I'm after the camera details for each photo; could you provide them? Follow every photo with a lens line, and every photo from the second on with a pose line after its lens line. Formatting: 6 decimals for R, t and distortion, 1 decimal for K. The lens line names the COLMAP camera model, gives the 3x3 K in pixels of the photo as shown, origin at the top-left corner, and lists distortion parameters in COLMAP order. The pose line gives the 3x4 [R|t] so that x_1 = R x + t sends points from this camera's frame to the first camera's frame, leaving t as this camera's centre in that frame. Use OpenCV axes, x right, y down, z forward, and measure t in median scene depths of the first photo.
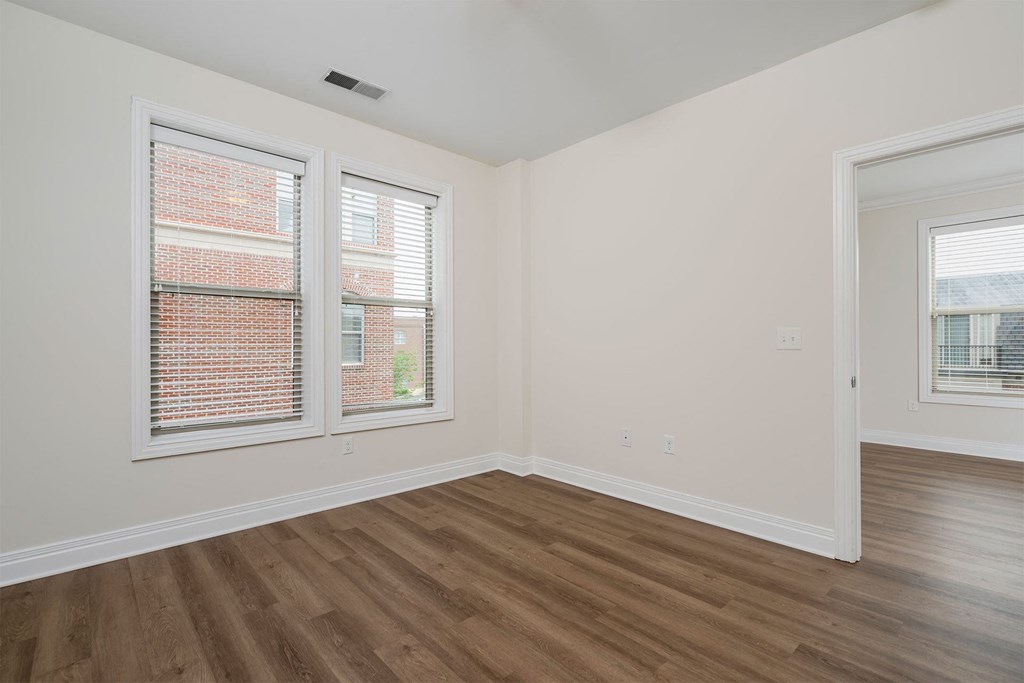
lens RADIAL K [[466.2, 0, 511.6], [0, 466.2, 344.1], [0, 0, 1]] dist [-0.004334, 0.001741]
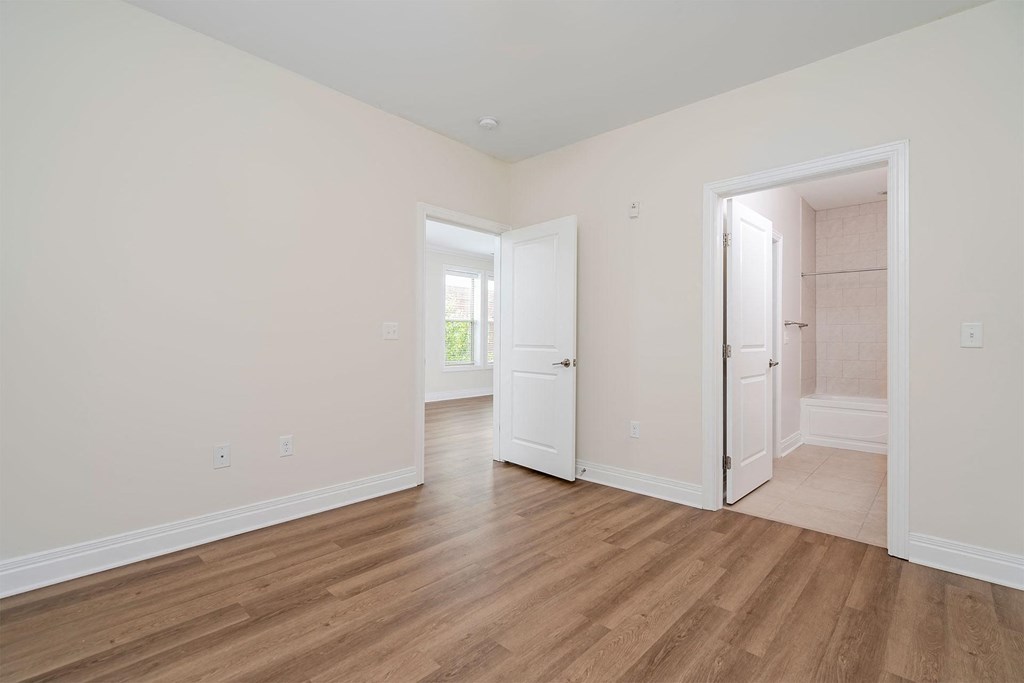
lens RADIAL K [[466.2, 0, 501.6], [0, 466.2, 342.0], [0, 0, 1]] dist [-0.004334, 0.001741]
pose [[-0.063218, -0.003755, 0.997993, -0.689667], [-0.008963, 0.999955, 0.003194, 0.009145], [-0.997959, -0.008743, -0.063249, 0.759215]]
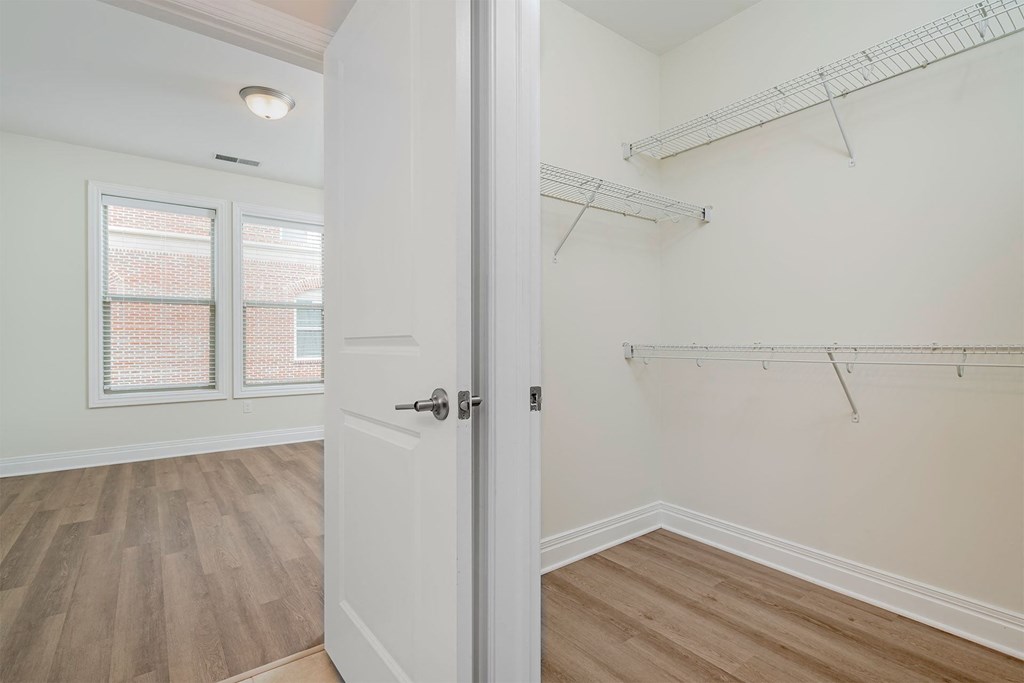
lens RADIAL K [[466.2, 0, 505.7], [0, 466.2, 342.6], [0, 0, 1]] dist [-0.004334, 0.001741]
pose [[0.996791, -0.002281, -0.080017, 0.690390], [0.002681, 0.999984, 0.004886, 0.019868], [0.080005, -0.005085, 0.996782, -0.445692]]
